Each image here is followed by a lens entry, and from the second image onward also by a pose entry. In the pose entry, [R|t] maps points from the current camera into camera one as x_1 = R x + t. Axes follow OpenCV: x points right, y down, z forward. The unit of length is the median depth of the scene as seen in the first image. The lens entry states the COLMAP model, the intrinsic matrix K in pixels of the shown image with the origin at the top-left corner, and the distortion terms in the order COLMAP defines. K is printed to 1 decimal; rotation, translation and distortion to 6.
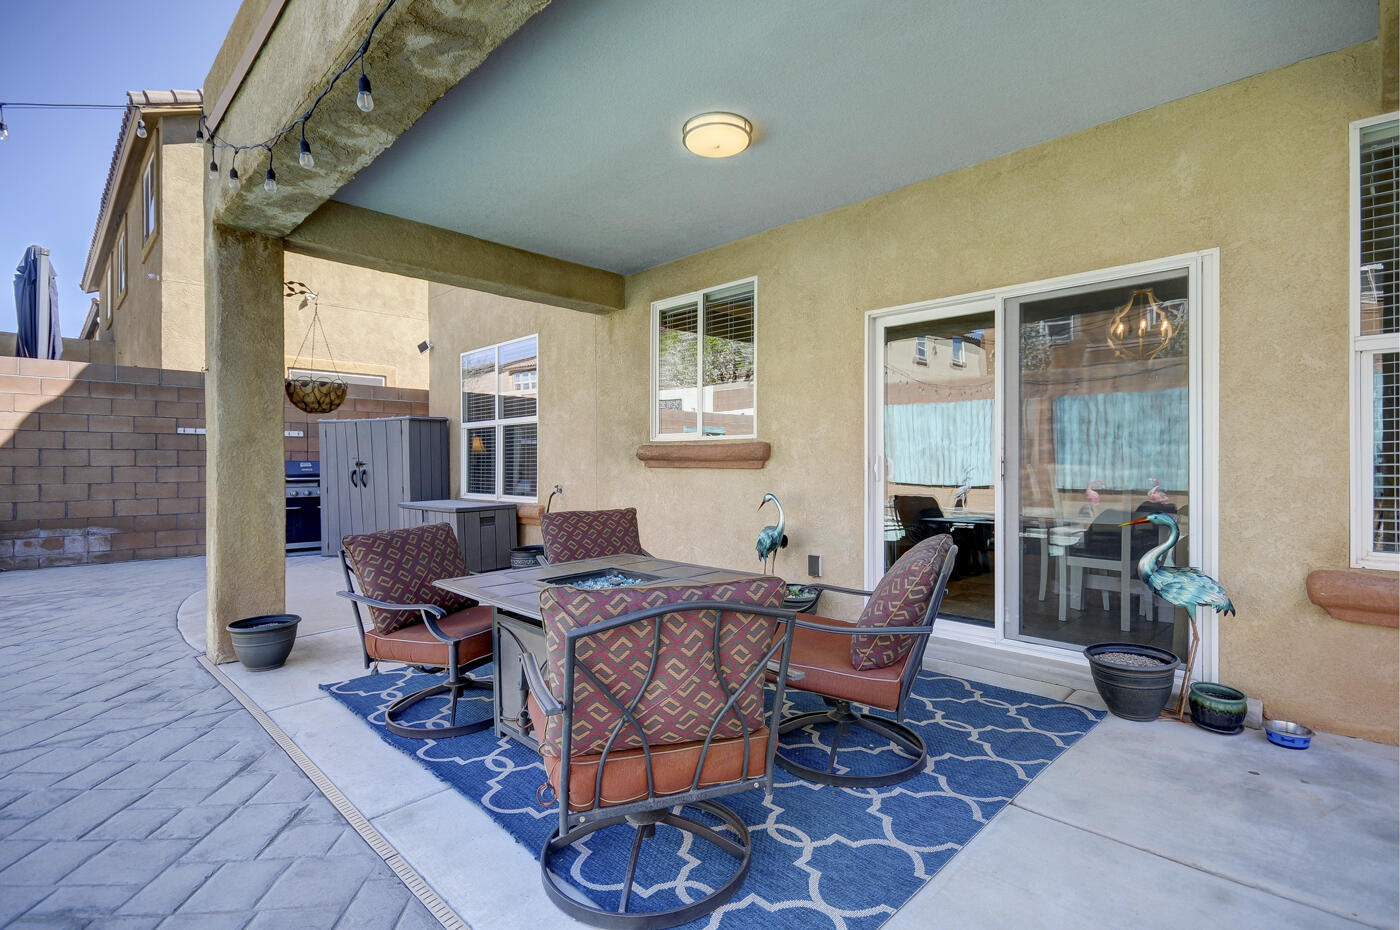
lens RADIAL K [[674.4, 0, 701.3], [0, 674.4, 467.5], [0, 0, 1]] dist [0.004505, -0.002226]
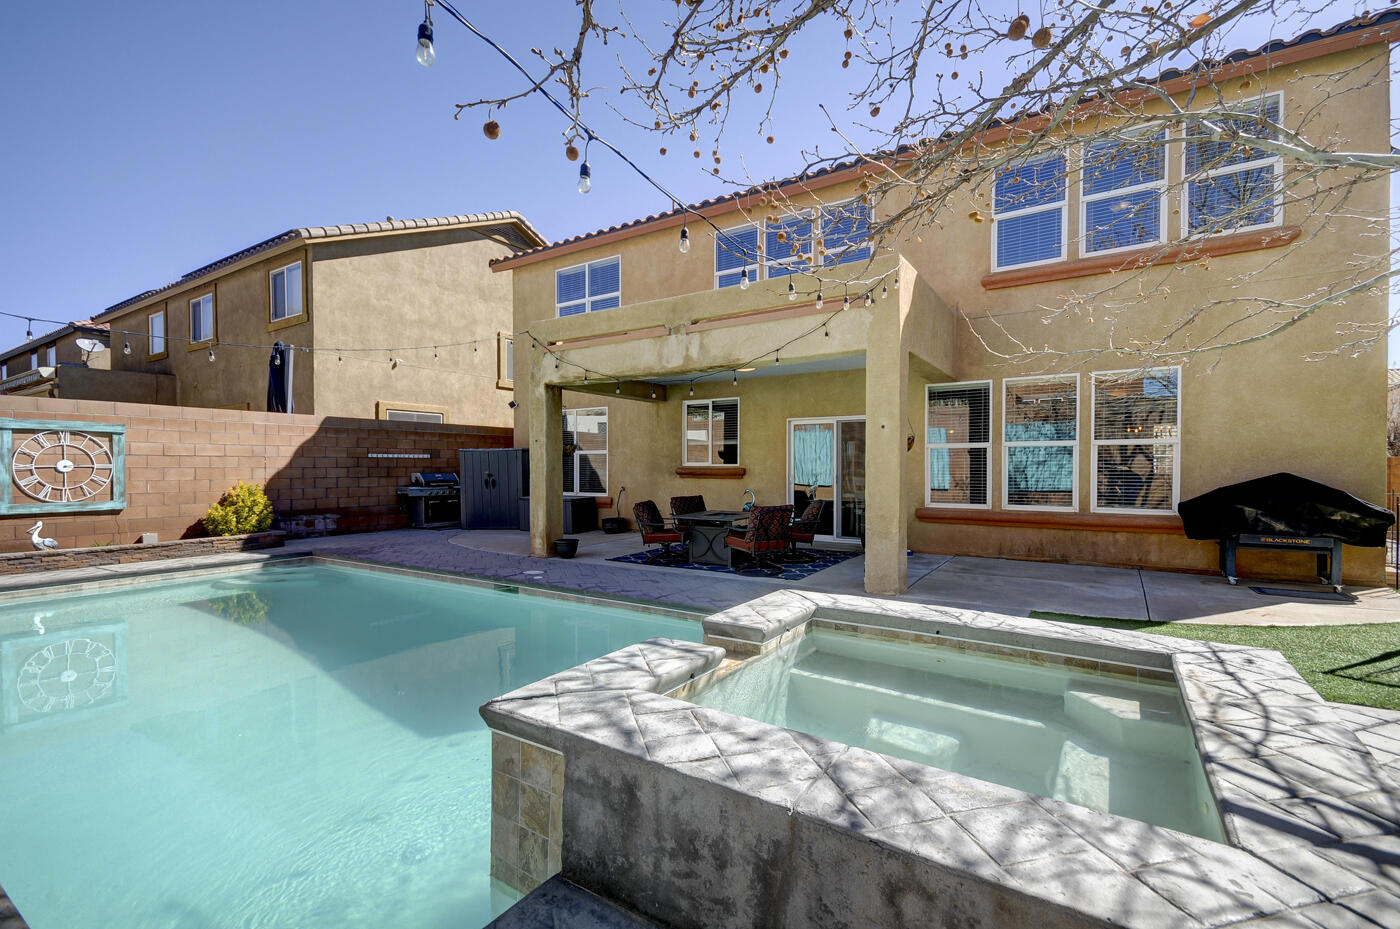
lens RADIAL K [[620.1, 0, 703.0], [0, 620.1, 476.2], [0, 0, 1]] dist [0.022528, -0.000651]
pose [[0.978568, -0.003938, 0.205888, -0.321482], [0.001984, 0.999951, 0.009698, -0.018939], [-0.205916, -0.009081, 0.978527, -0.724062]]
